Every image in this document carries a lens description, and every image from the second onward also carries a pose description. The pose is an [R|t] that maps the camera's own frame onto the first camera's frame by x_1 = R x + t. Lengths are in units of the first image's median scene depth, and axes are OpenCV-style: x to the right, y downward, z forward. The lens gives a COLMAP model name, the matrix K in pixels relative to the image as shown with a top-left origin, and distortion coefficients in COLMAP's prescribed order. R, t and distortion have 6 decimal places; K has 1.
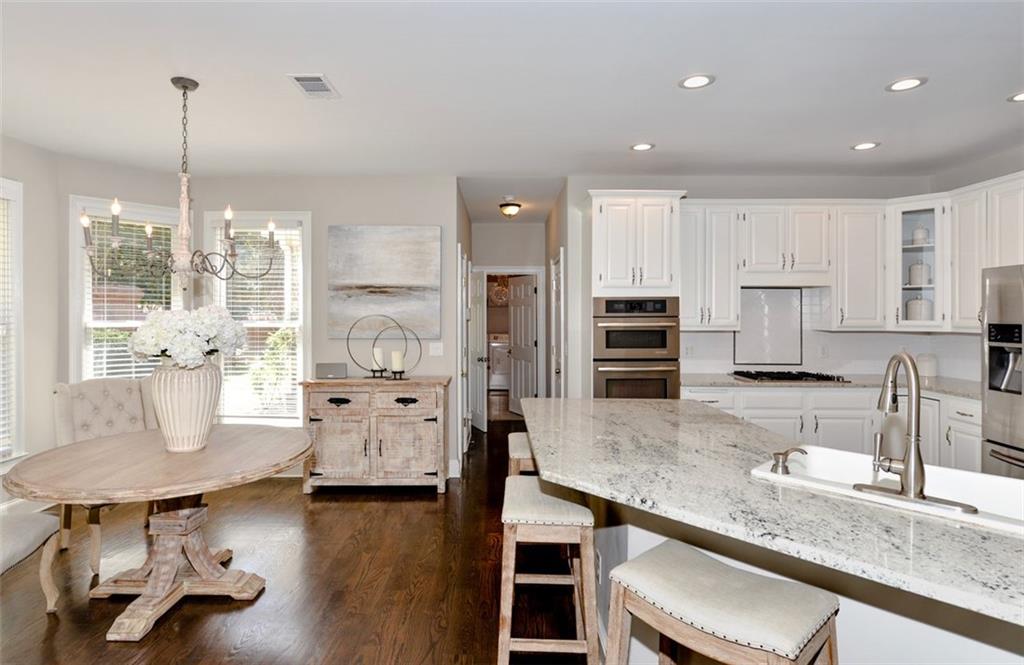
lens RADIAL K [[460.5, 0, 492.0], [0, 460.5, 313.0], [0, 0, 1]] dist [-0.001448, -0.000353]
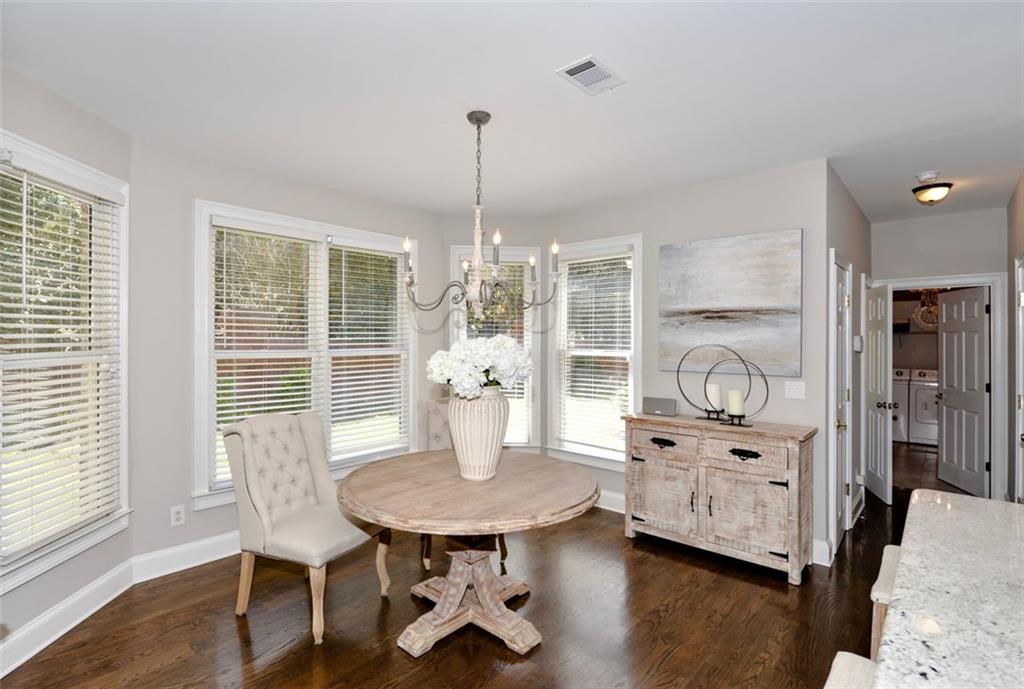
lens RADIAL K [[477.3, 0, 511.4], [0, 477.3, 340.3], [0, 0, 1]] dist [-0.008744, -0.000015]
pose [[0.766198, 0.002281, -0.642601, 0.031824], [-0.003456, 0.999994, -0.000571, -0.002520], [0.642595, 0.002659, 0.766201, 0.113026]]
